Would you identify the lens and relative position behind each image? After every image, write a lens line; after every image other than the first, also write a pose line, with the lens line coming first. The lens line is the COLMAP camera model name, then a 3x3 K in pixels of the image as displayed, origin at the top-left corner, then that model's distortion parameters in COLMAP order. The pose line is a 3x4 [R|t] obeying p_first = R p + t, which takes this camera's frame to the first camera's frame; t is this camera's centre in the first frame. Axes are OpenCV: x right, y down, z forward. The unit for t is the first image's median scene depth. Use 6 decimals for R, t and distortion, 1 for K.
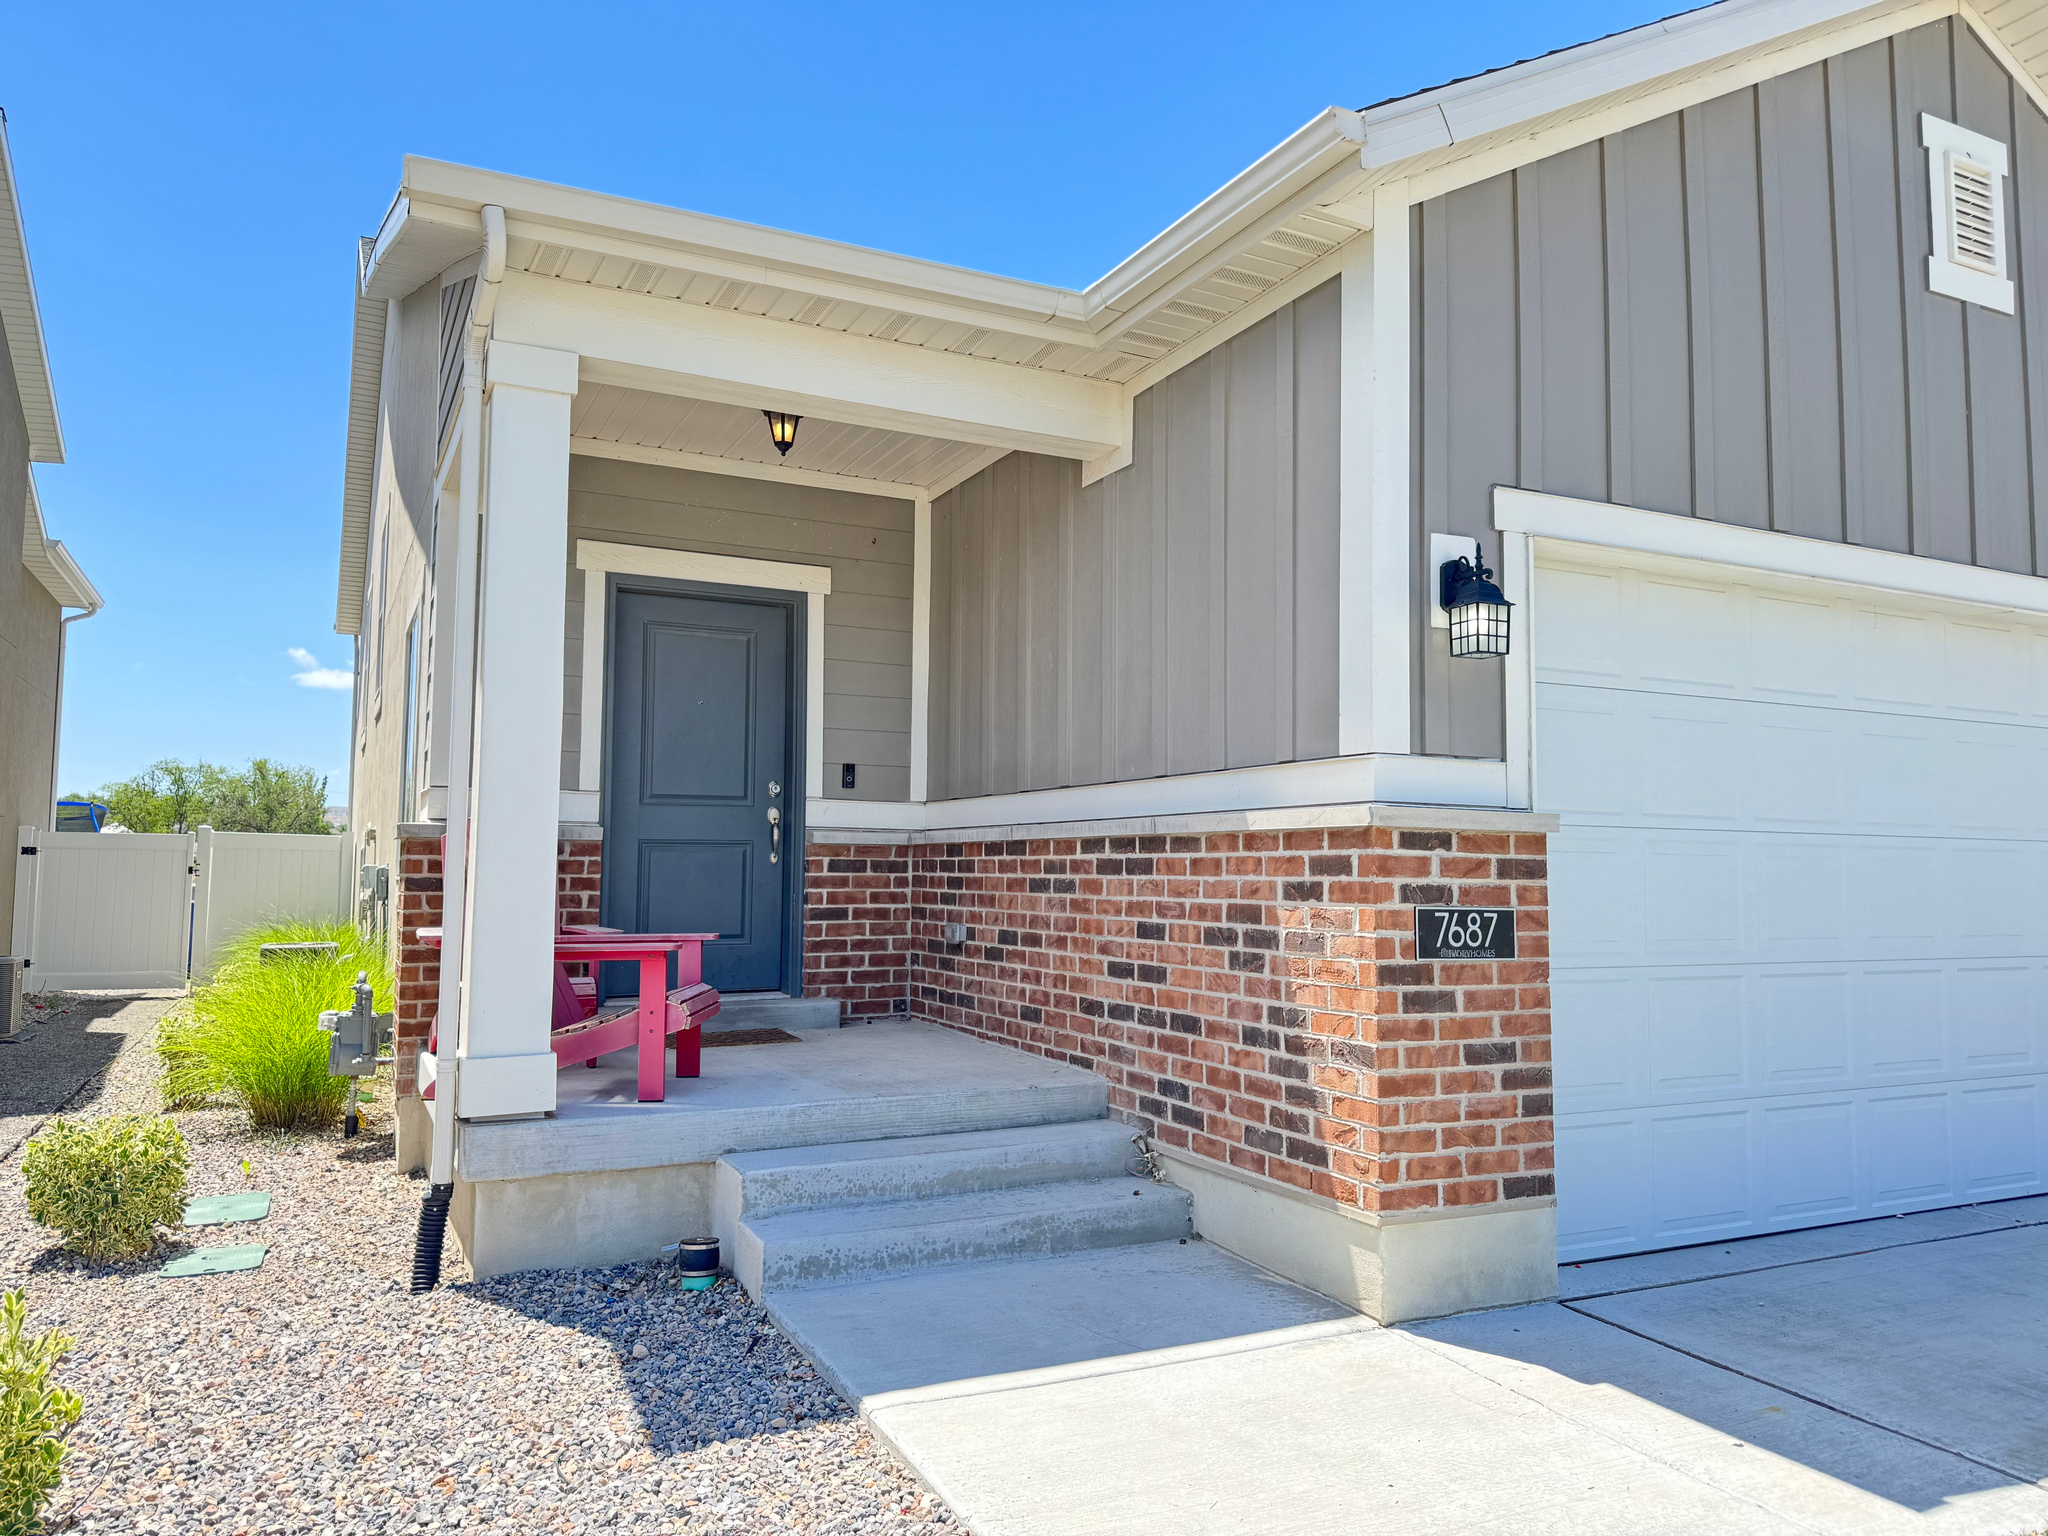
lens RADIAL K [[1463.1, 0, 1040.8], [0, 1463.1, 762.9], [0, 0, 1]] dist [0.054361, -0.070197]
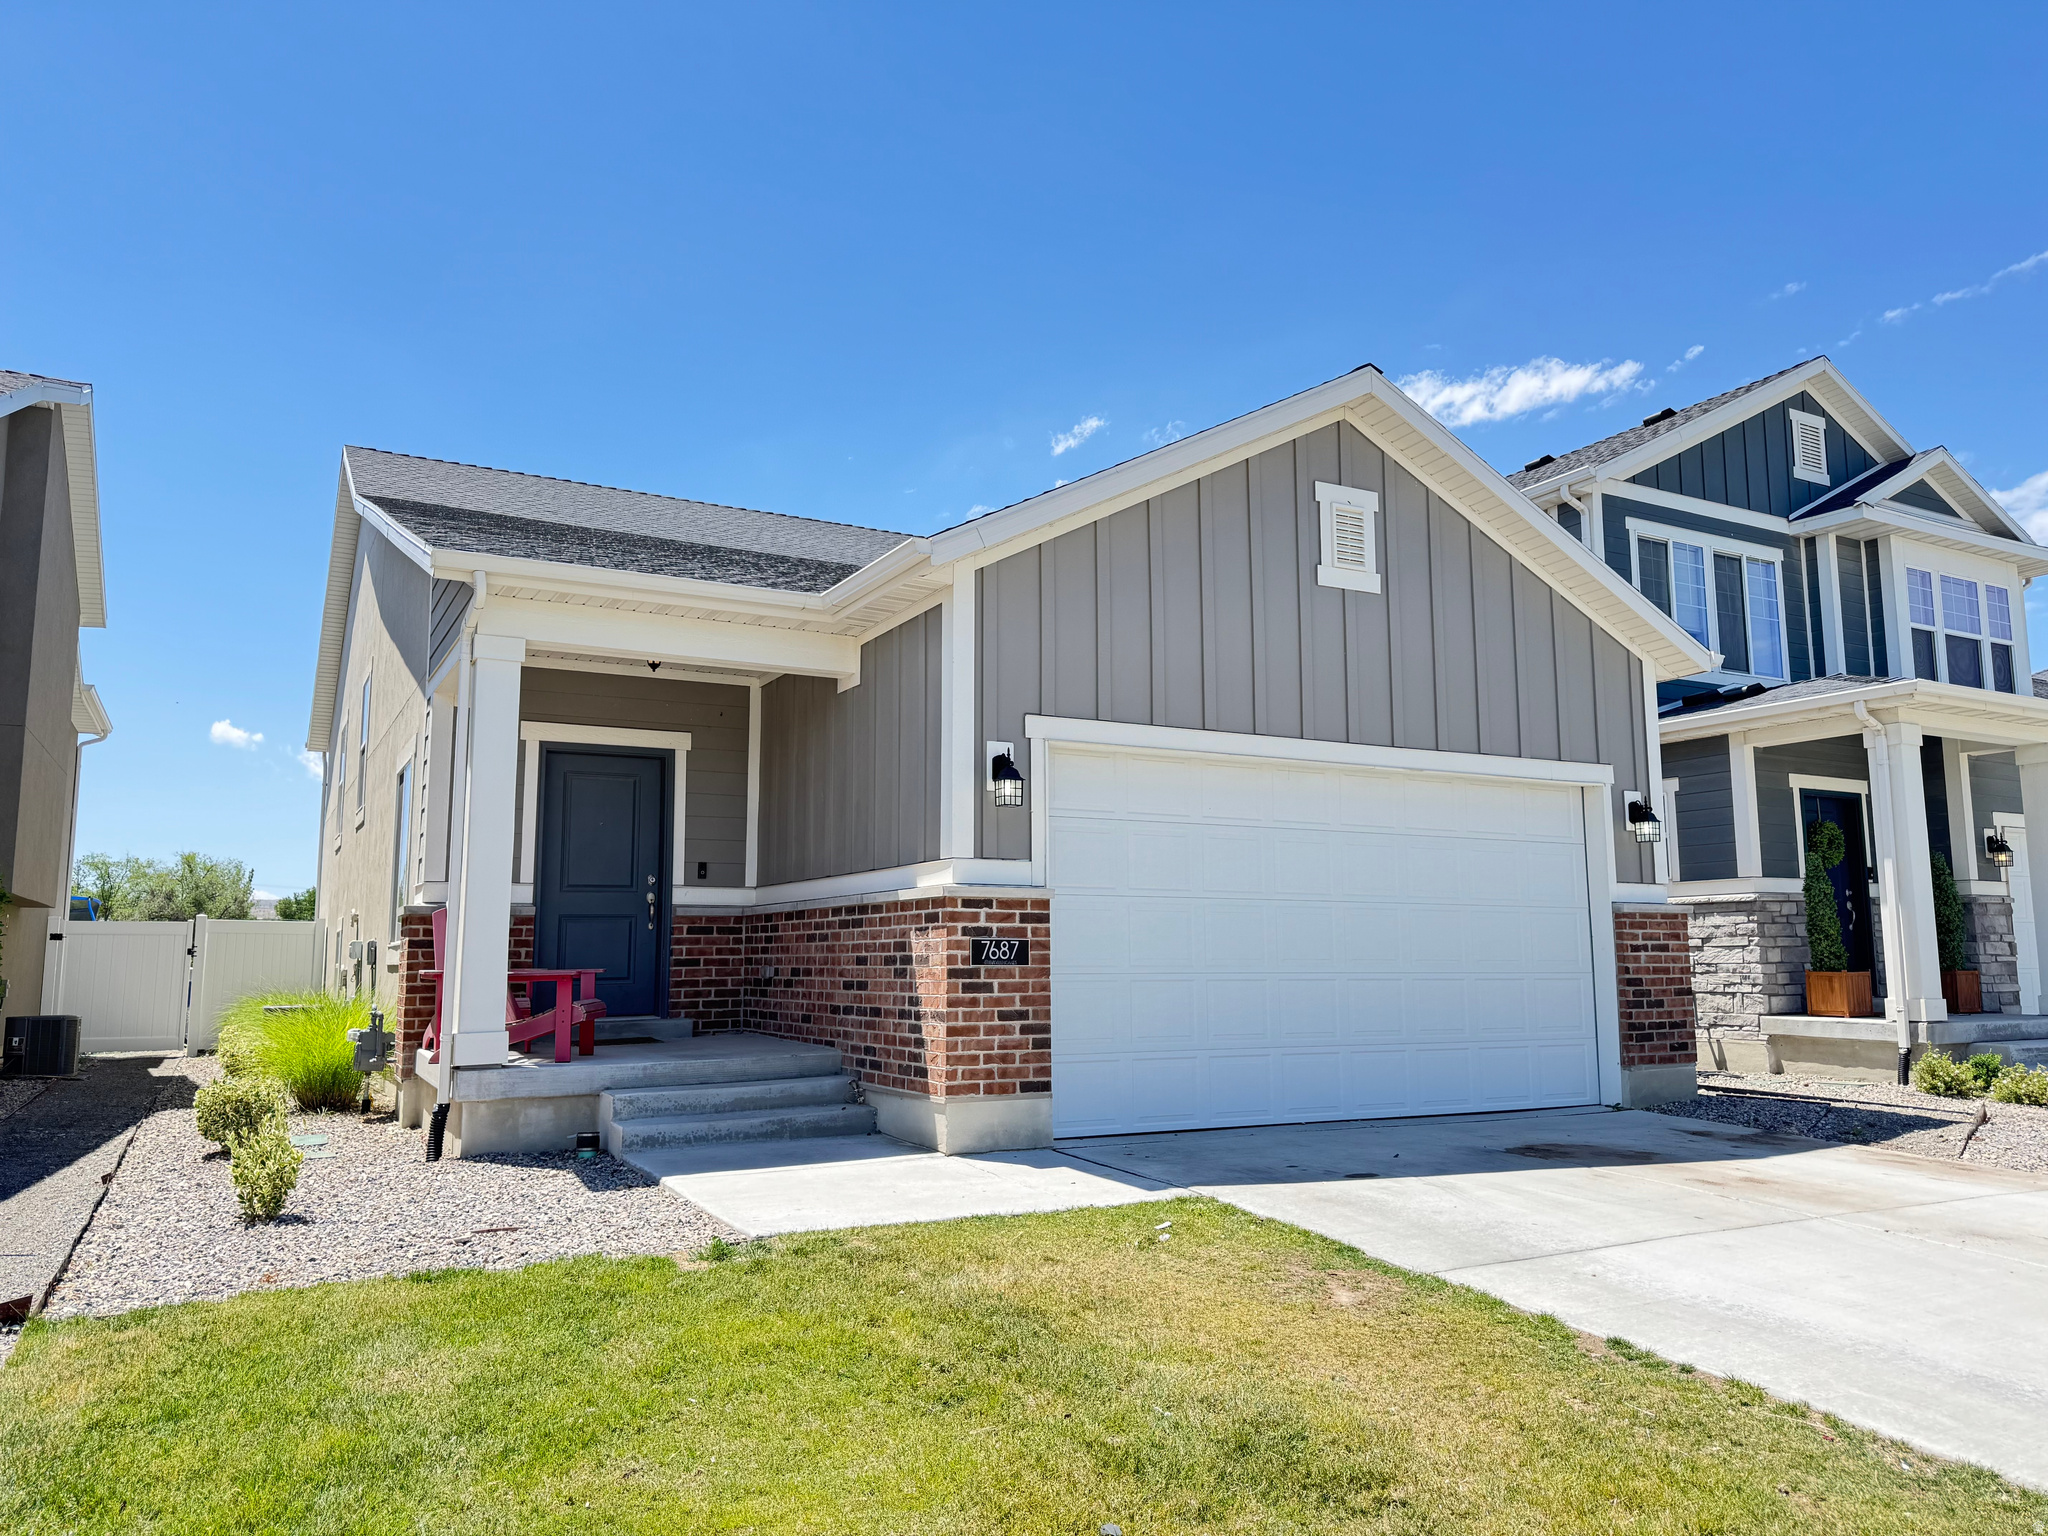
lens RADIAL K [[1463.1, 0, 1062.3], [0, 1463.1, 742.2], [0, 0, 1]] dist [0.054361, -0.070197]
pose [[0.998433, -0.007571, 0.055443, 0.230623], [0.011426, 0.997513, -0.069557, -0.019737], [-0.054779, 0.070082, 0.996036, -0.793715]]
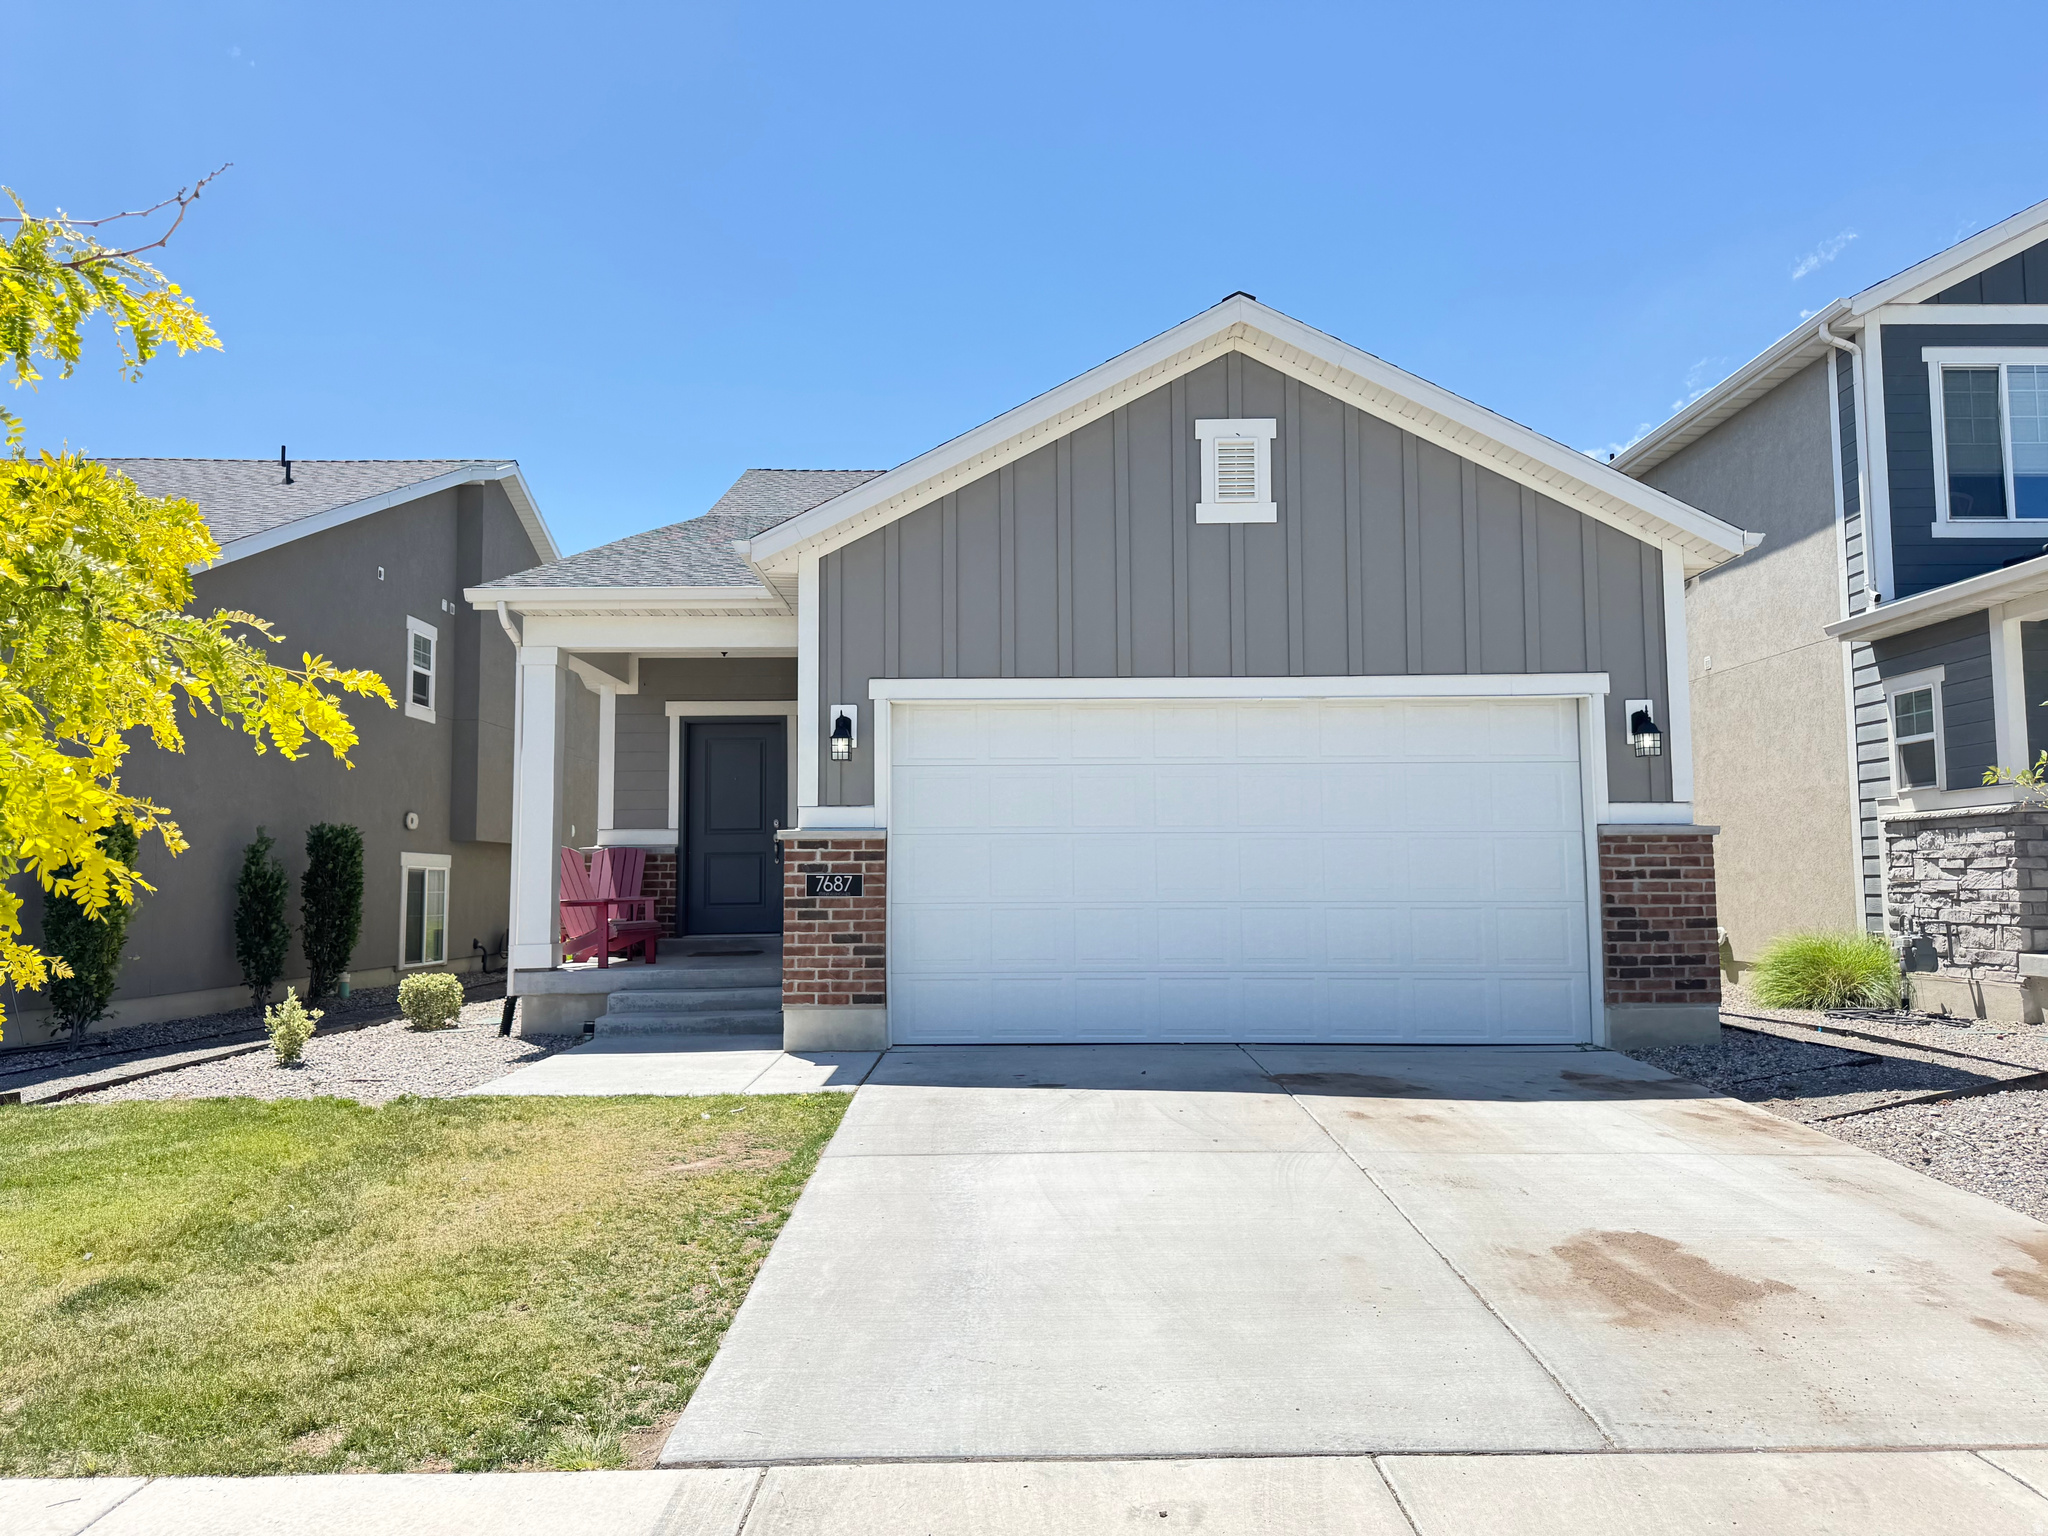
lens RADIAL K [[1463.1, 0, 1016.2], [0, 1463.1, 751.2], [0, 0, 1]] dist [0.054361, -0.070197]
pose [[0.897895, -0.059371, -0.436187, 1.321044], [0.052201, 0.998232, -0.028416, -0.009037], [0.437103, 0.002745, 0.899407, -0.772452]]
